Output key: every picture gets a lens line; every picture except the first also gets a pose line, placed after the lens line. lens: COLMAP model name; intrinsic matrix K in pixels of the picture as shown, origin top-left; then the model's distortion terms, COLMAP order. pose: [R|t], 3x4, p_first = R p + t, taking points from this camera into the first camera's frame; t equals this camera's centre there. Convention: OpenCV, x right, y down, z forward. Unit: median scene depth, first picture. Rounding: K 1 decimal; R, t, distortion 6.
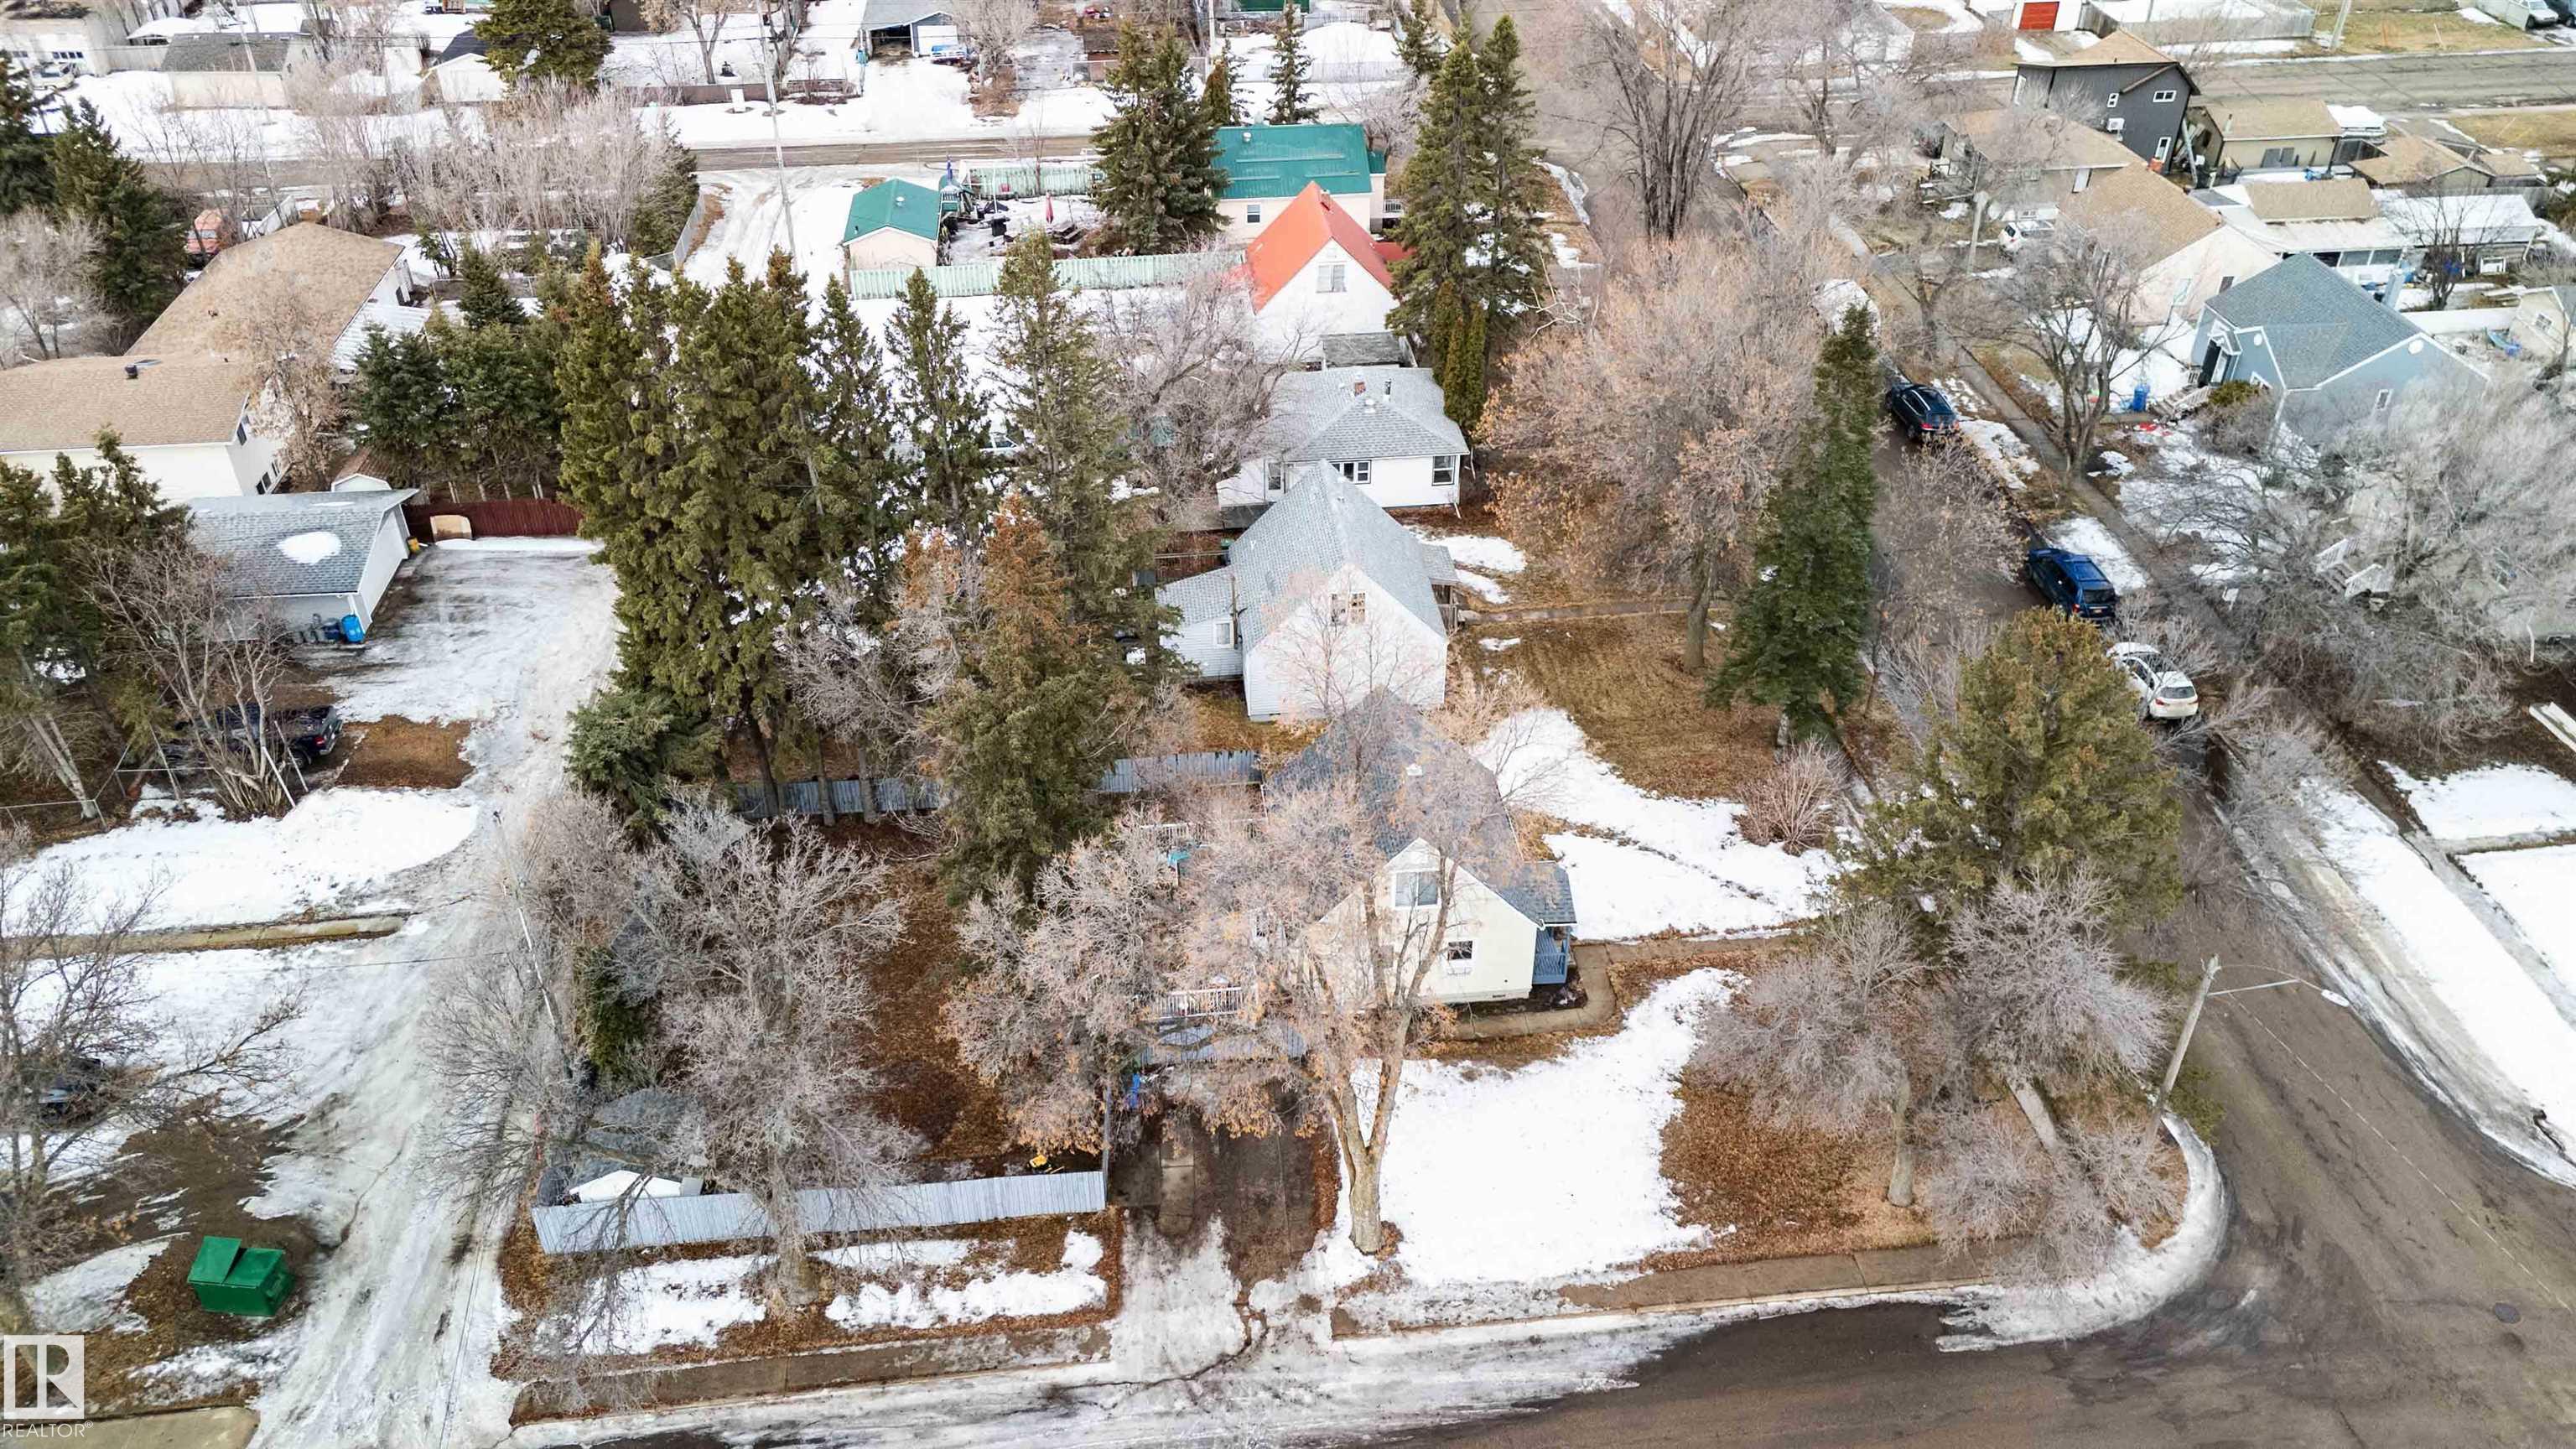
lens RADIAL K [[1849.1, 0, 1243.4], [0, 1849.1, 710.7], [0, 0, 1]] dist [0.075307, -0.054858]
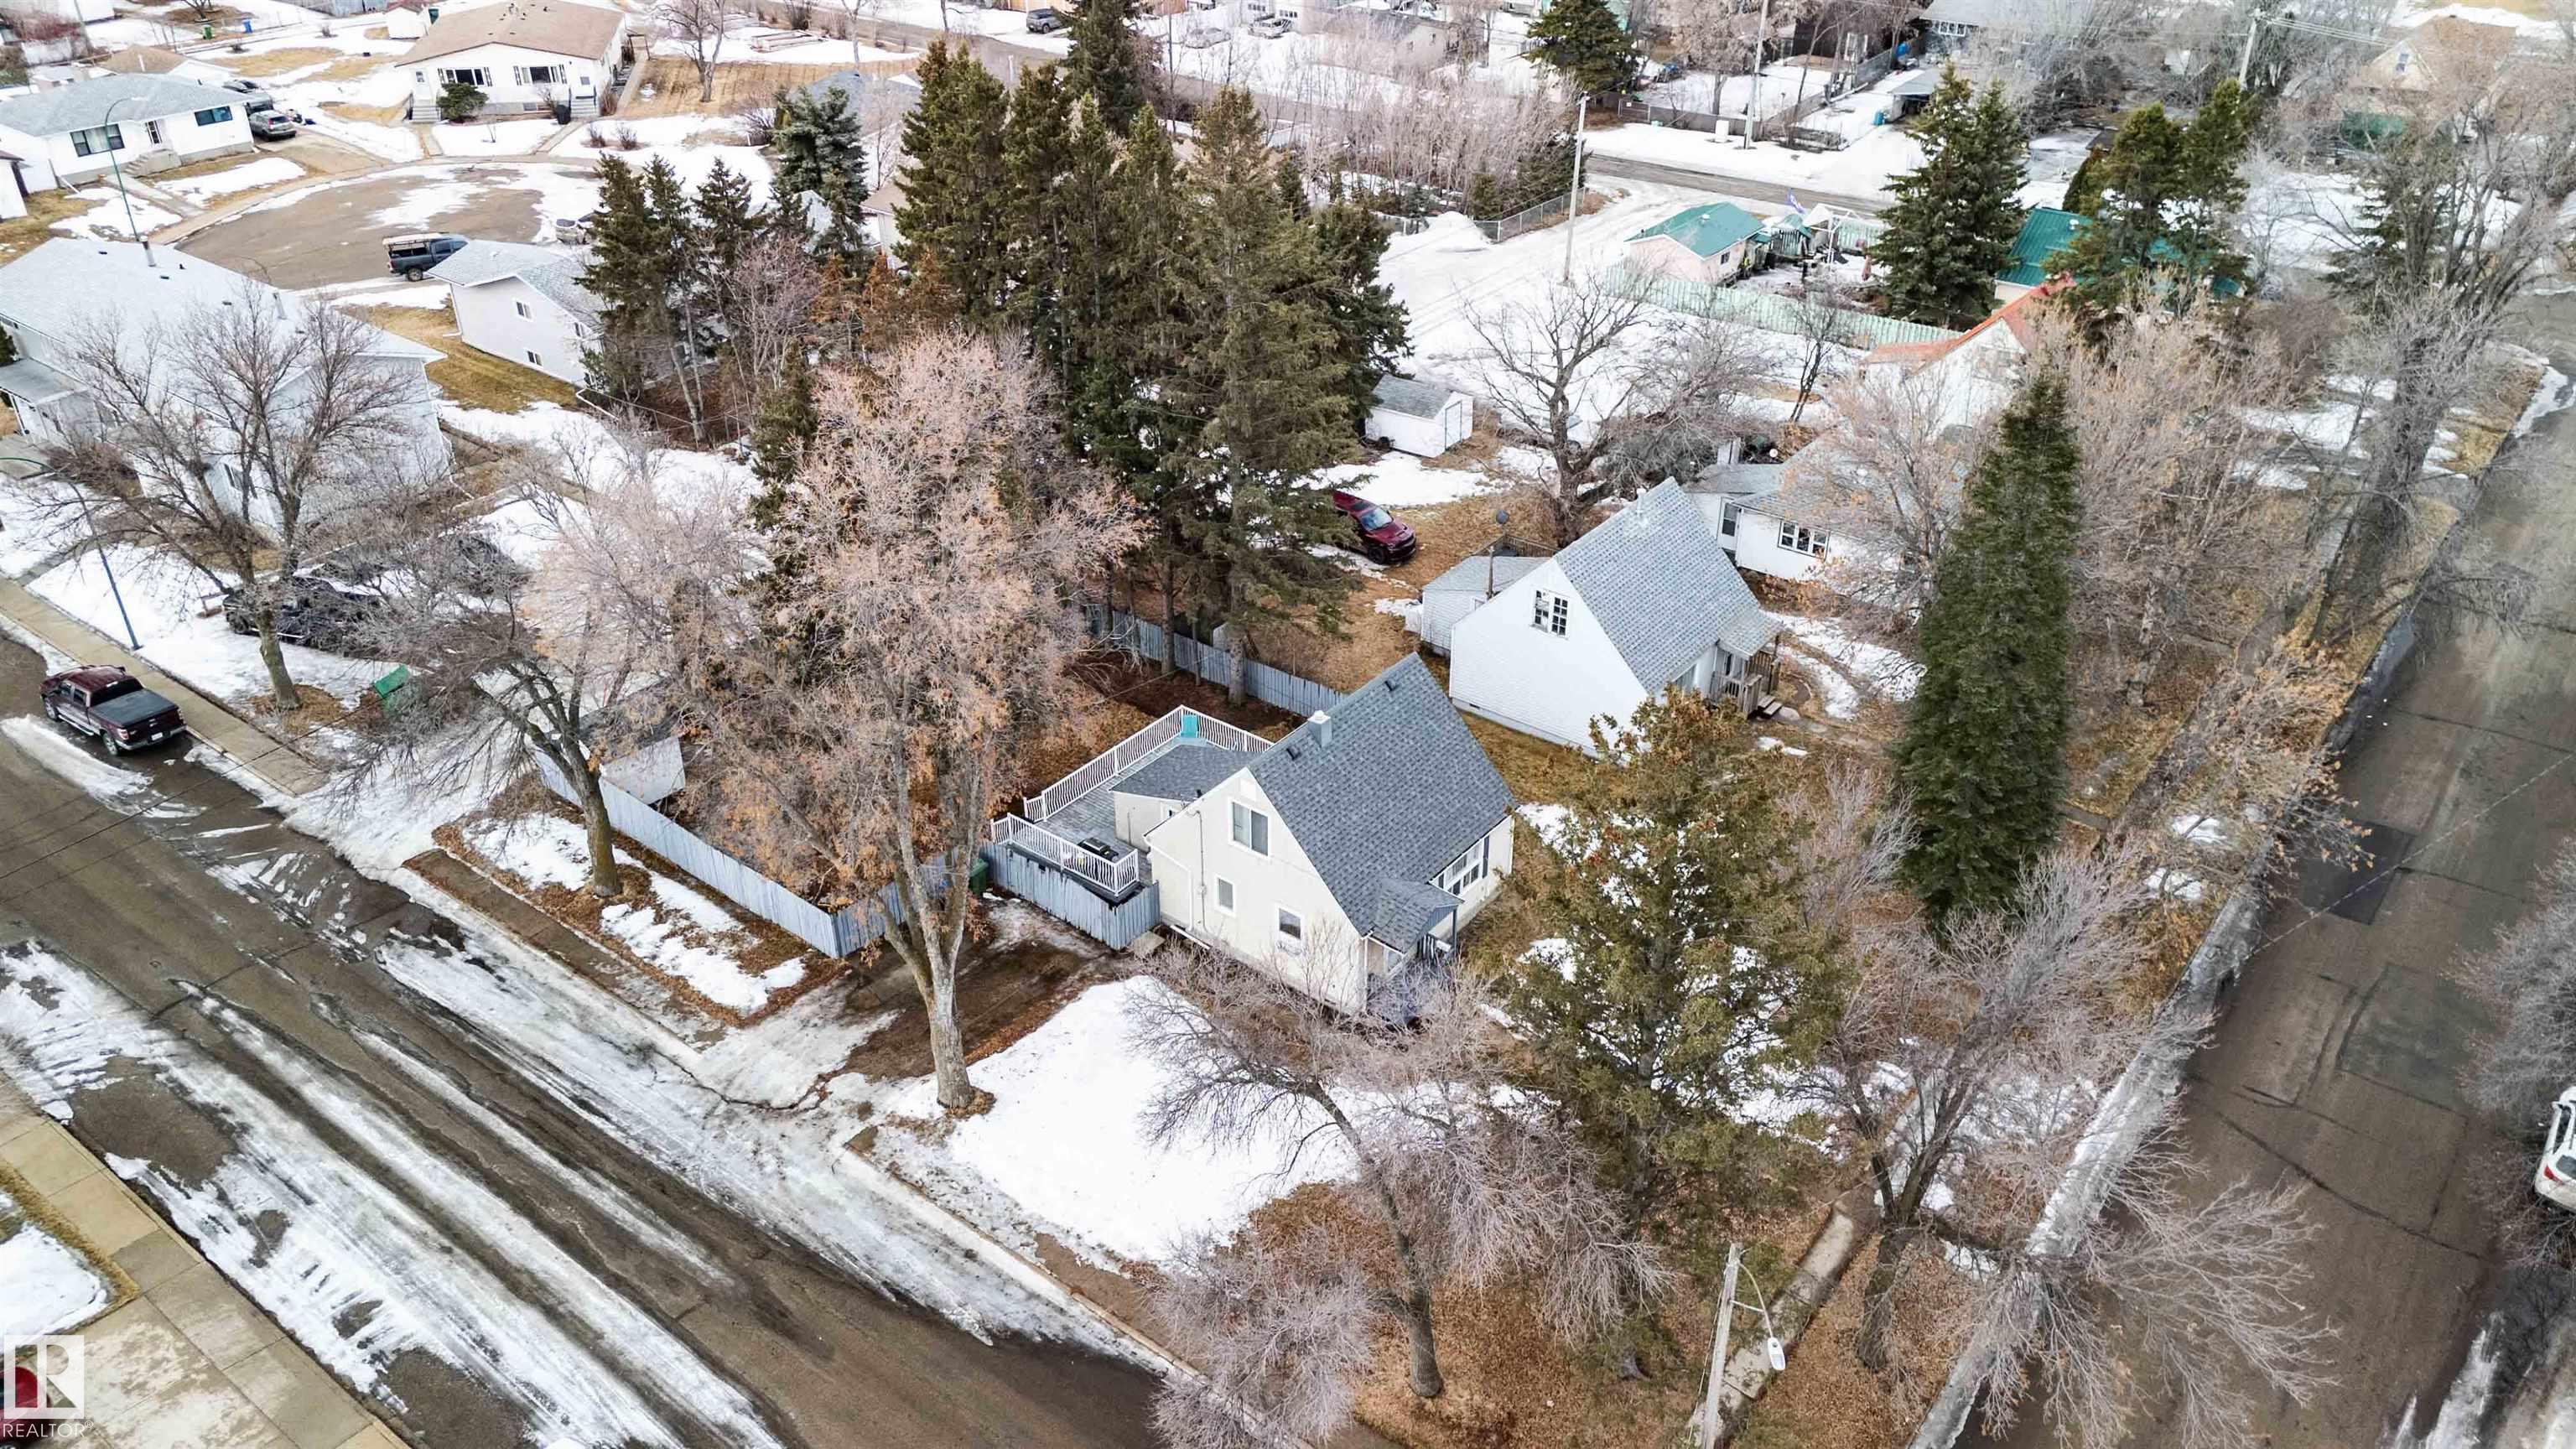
lens RADIAL K [[1849.1, 0, 1307.7], [0, 1849.1, 708.9], [0, 0, 1]] dist [0.075307, -0.054858]
pose [[0.725280, 0.354651, -0.590078, 0.702219], [-0.400537, 0.914486, 0.057318, -0.021747], [0.559946, 0.194776, 0.805309, 0.306493]]
